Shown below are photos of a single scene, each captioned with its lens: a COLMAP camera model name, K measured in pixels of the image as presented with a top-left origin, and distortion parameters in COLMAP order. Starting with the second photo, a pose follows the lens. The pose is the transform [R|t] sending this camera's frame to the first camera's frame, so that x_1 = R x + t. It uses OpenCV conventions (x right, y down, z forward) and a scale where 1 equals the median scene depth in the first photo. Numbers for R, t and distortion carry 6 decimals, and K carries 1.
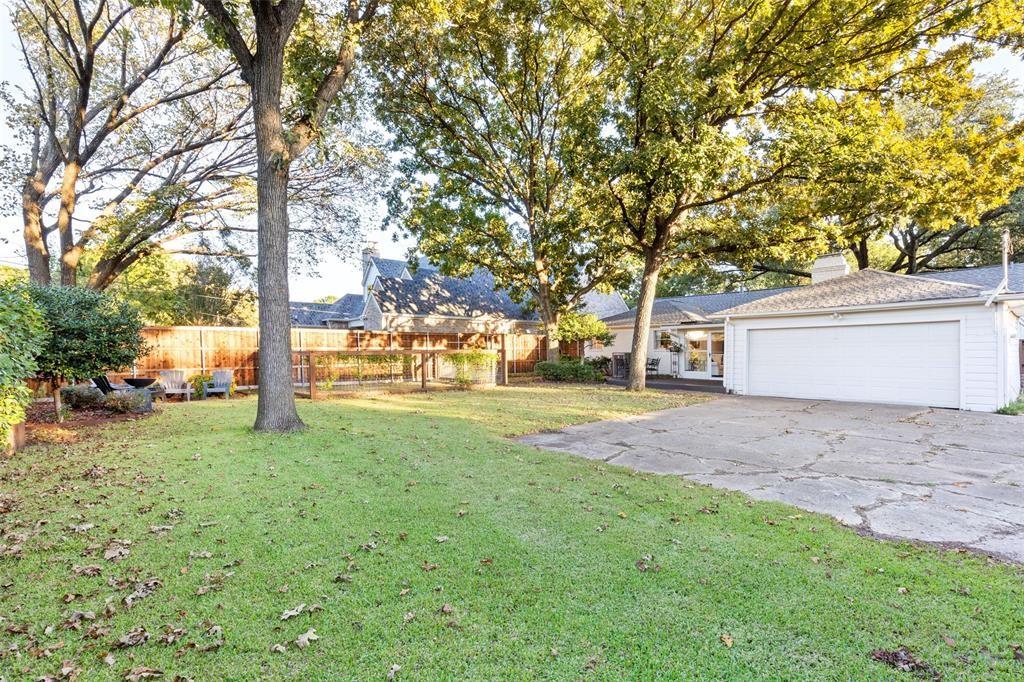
lens RADIAL K [[465.7, 0, 515.6], [0, 465.7, 343.9], [0, 0, 1]] dist [0.008303, -0.000183]
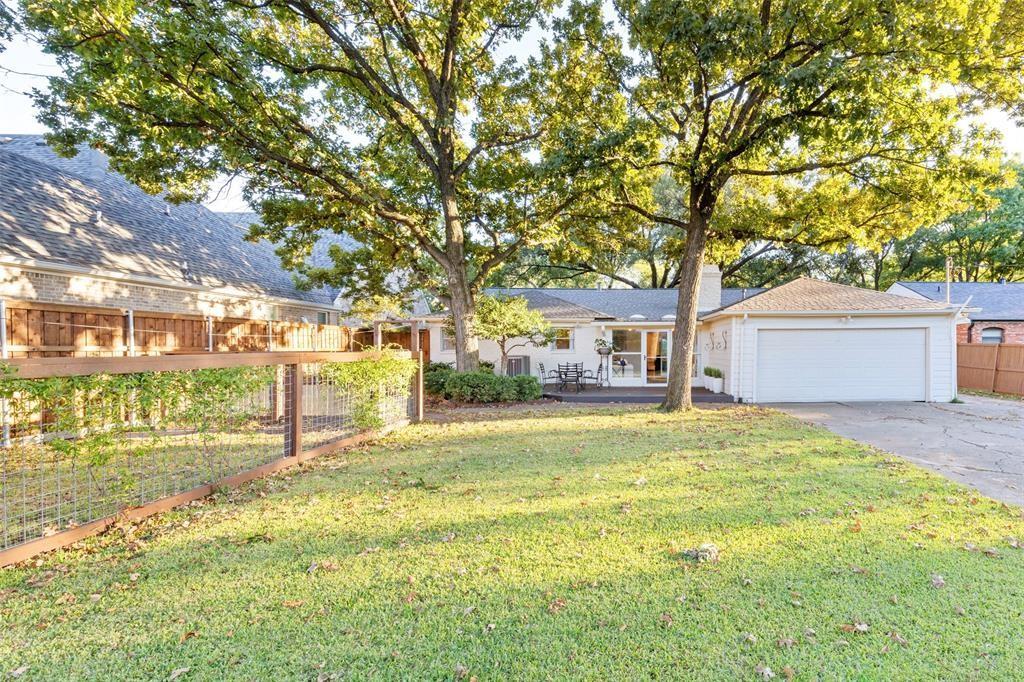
lens RADIAL K [[465.7, 0, 515.6], [0, 465.7, 343.9], [0, 0, 1]] dist [0.008303, -0.000183]
pose [[0.633247, 0.003988, 0.773939, -0.290855], [-0.008138, 0.999966, 0.001506, -0.000604], [-0.773907, -0.007252, 0.633258, 0.474502]]
